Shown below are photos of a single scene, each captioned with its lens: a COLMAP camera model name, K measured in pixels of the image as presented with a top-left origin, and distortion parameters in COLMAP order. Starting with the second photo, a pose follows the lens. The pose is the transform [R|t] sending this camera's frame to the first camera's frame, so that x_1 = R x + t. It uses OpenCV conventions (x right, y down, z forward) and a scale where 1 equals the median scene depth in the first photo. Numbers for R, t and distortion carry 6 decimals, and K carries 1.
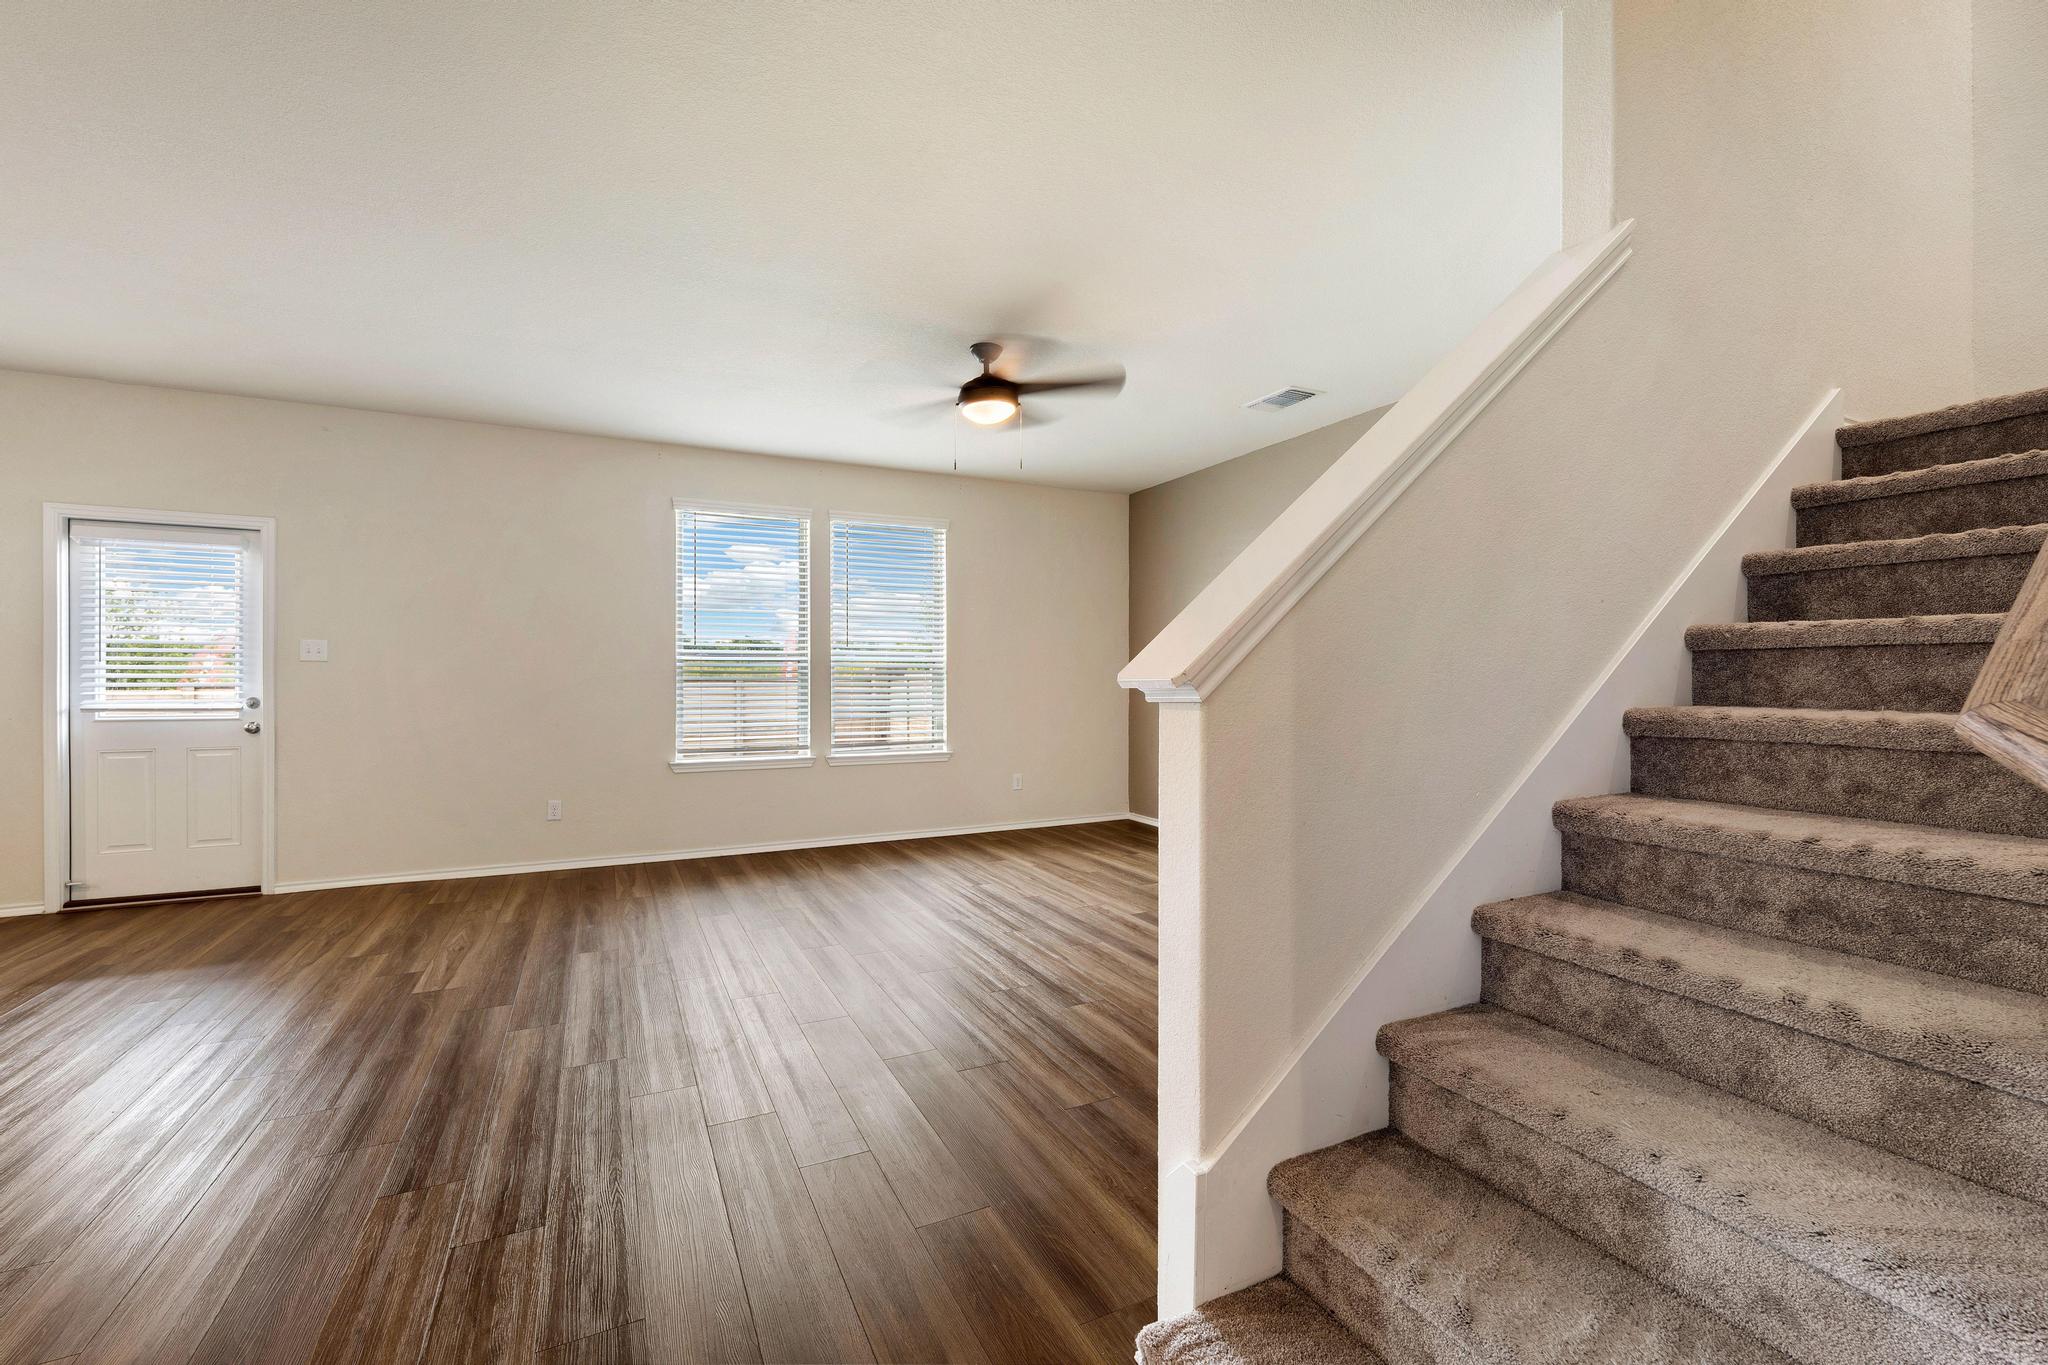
lens RADIAL K [[853.2, 0, 1020.6], [0, 853.2, 683.1], [0, 0, 1]] dist [-0.000449, 0.000264]
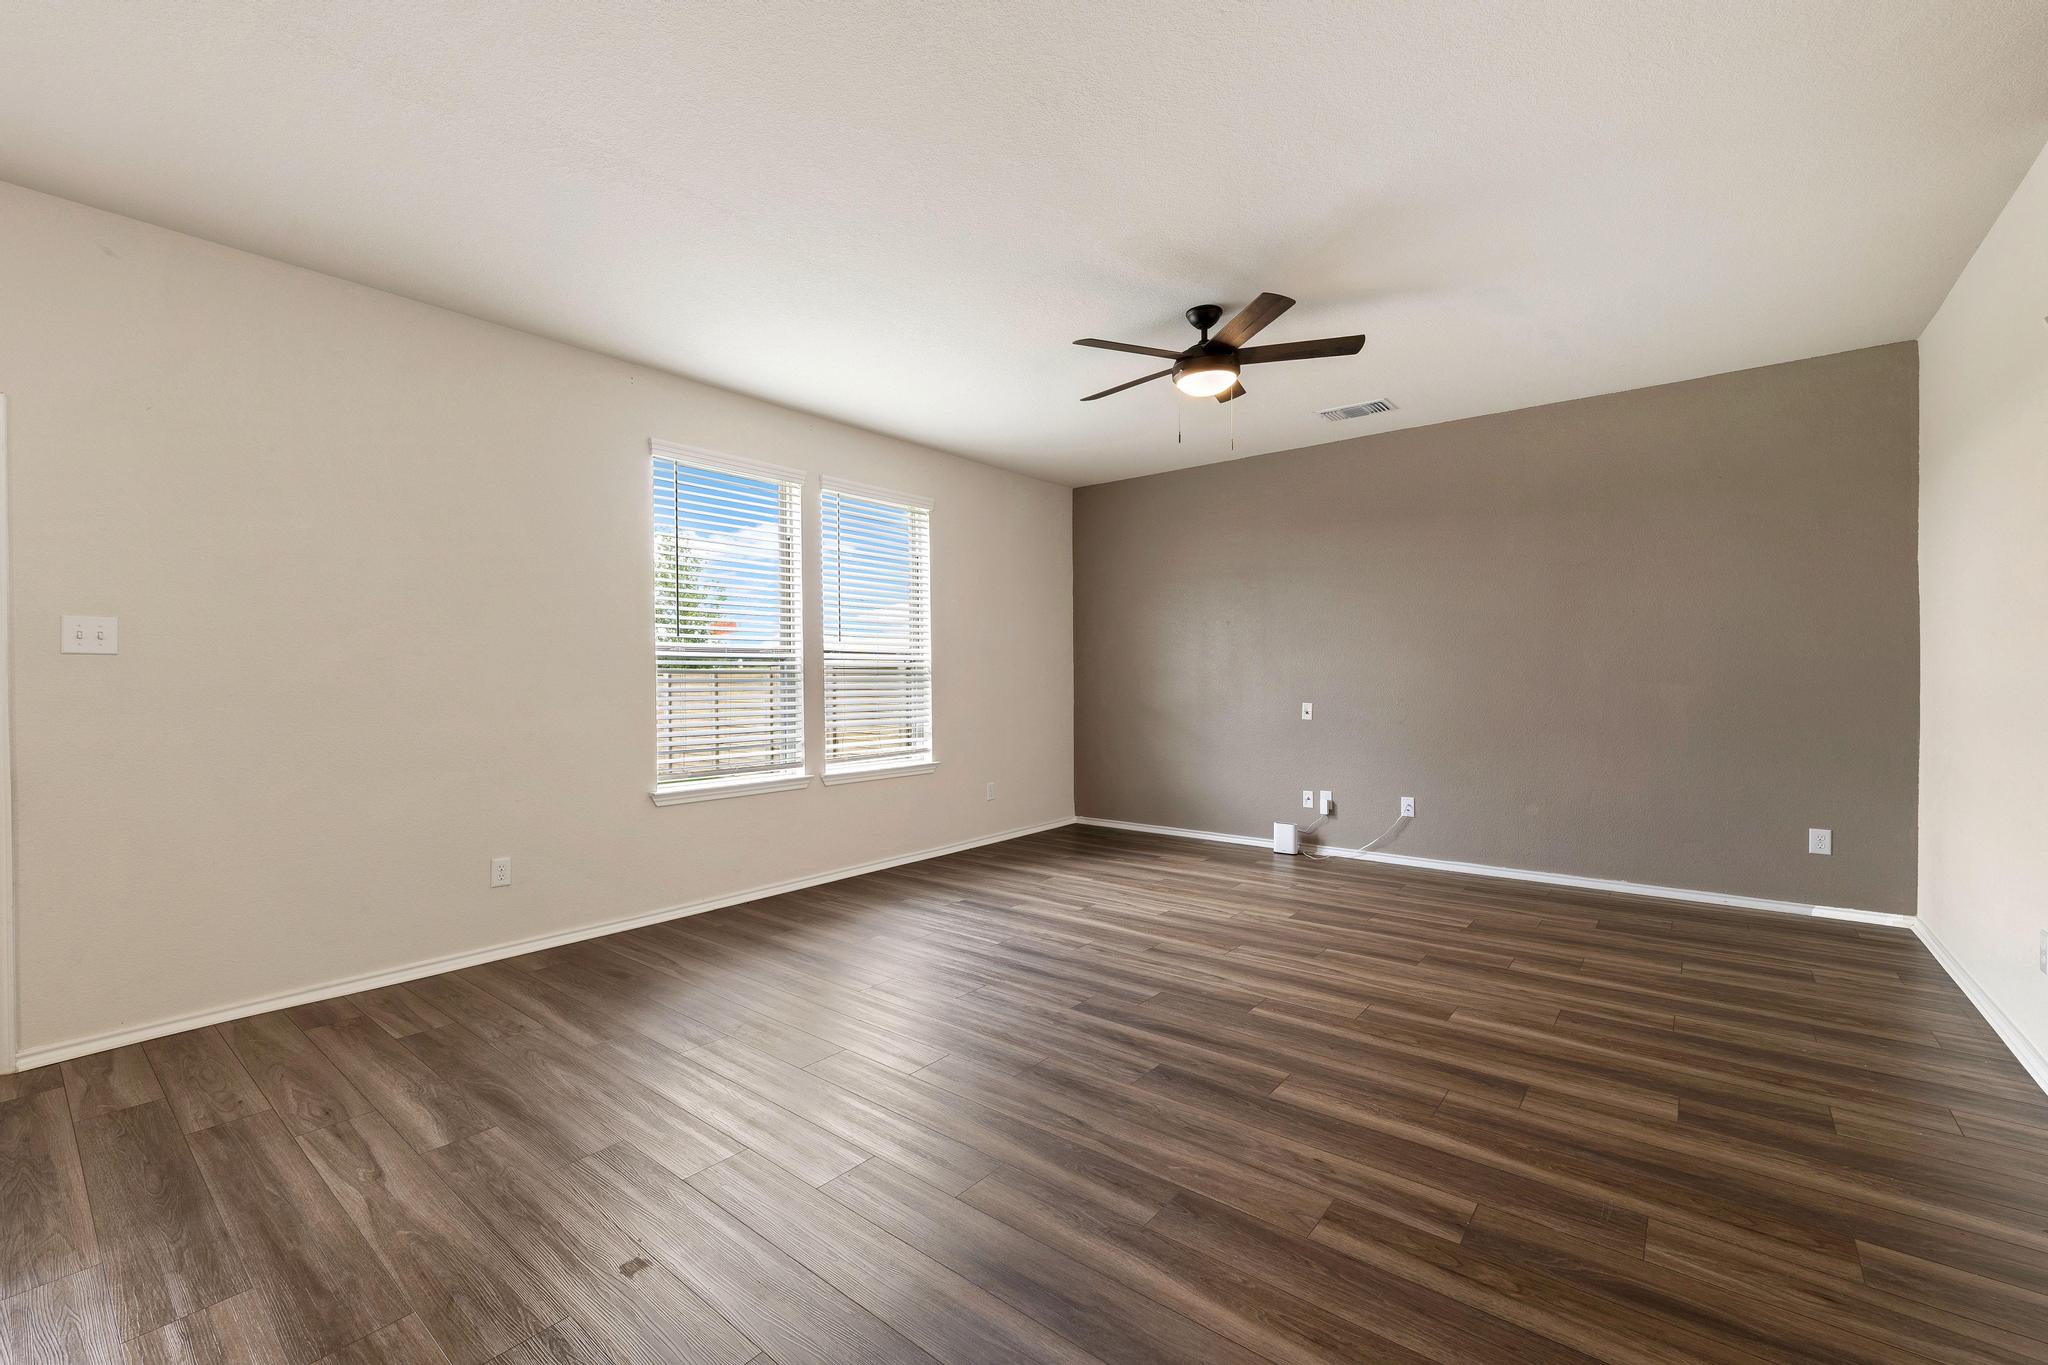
lens RADIAL K [[853.2, 0, 1020.6], [0, 853.2, 683.1], [0, 0, 1]] dist [-0.000449, 0.000264]
pose [[0.909108, -0.008592, 0.416472, -0.395987], [0.010442, 0.999943, -0.002164, 0.001630], [-0.416430, 0.006316, 0.909146, 0.172178]]
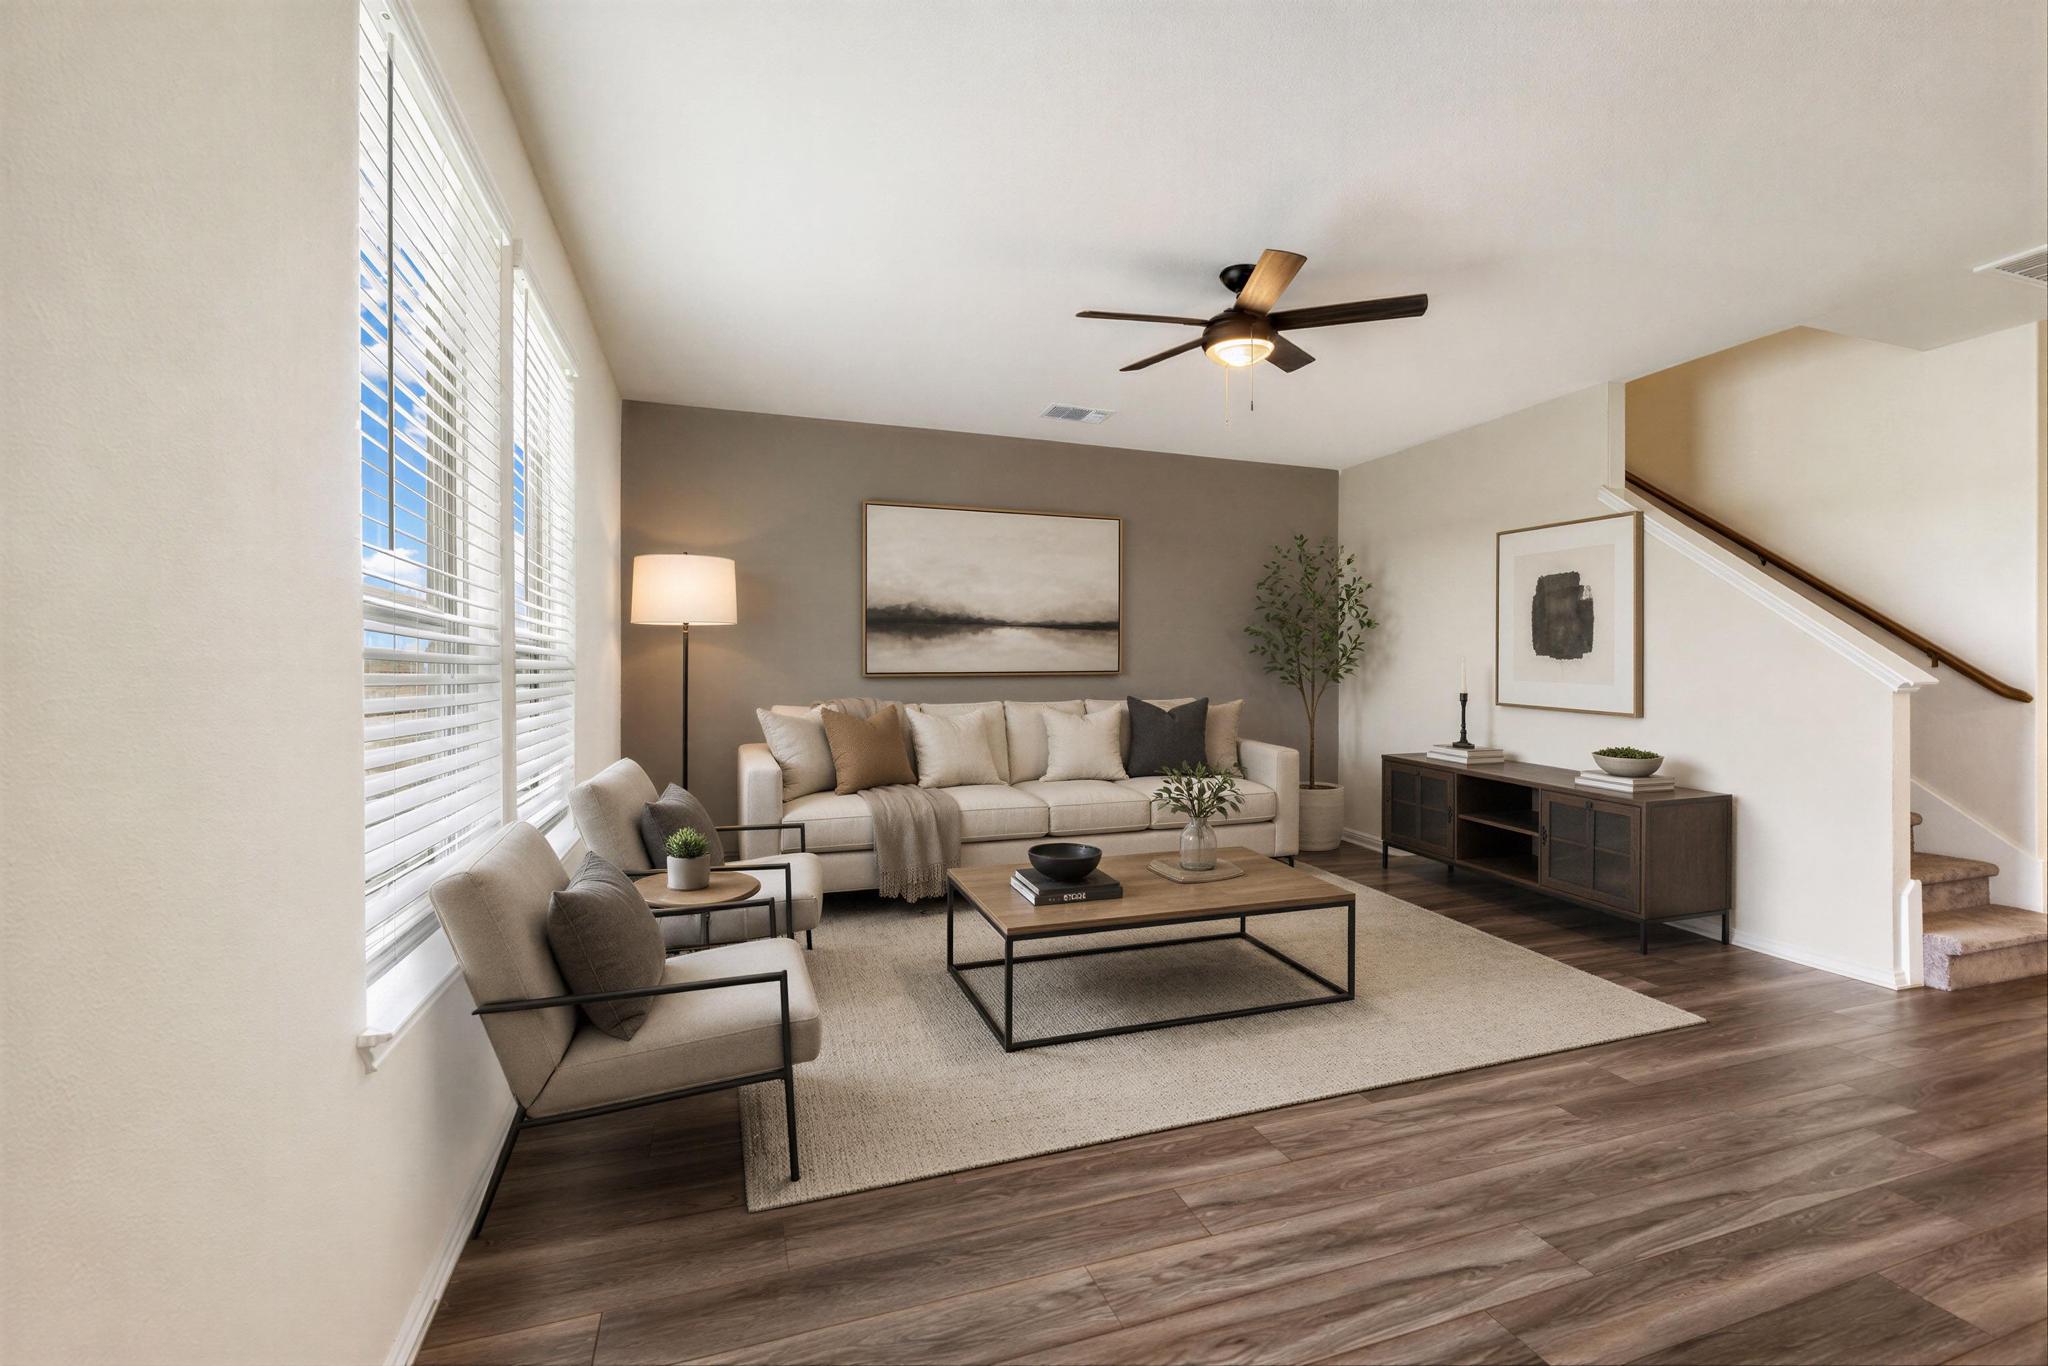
lens RADIAL K [[853.2, 0, 1020.6], [0, 853.2, 683.6], [0, 0, 1]] dist [-0.000449, 0.000264]
pose [[0.130547, -0.004575, 0.991432, -0.574792], [0.007389, 0.999966, 0.003642, -0.003157], [-0.991415, 0.006850, 0.130576, 0.730532]]
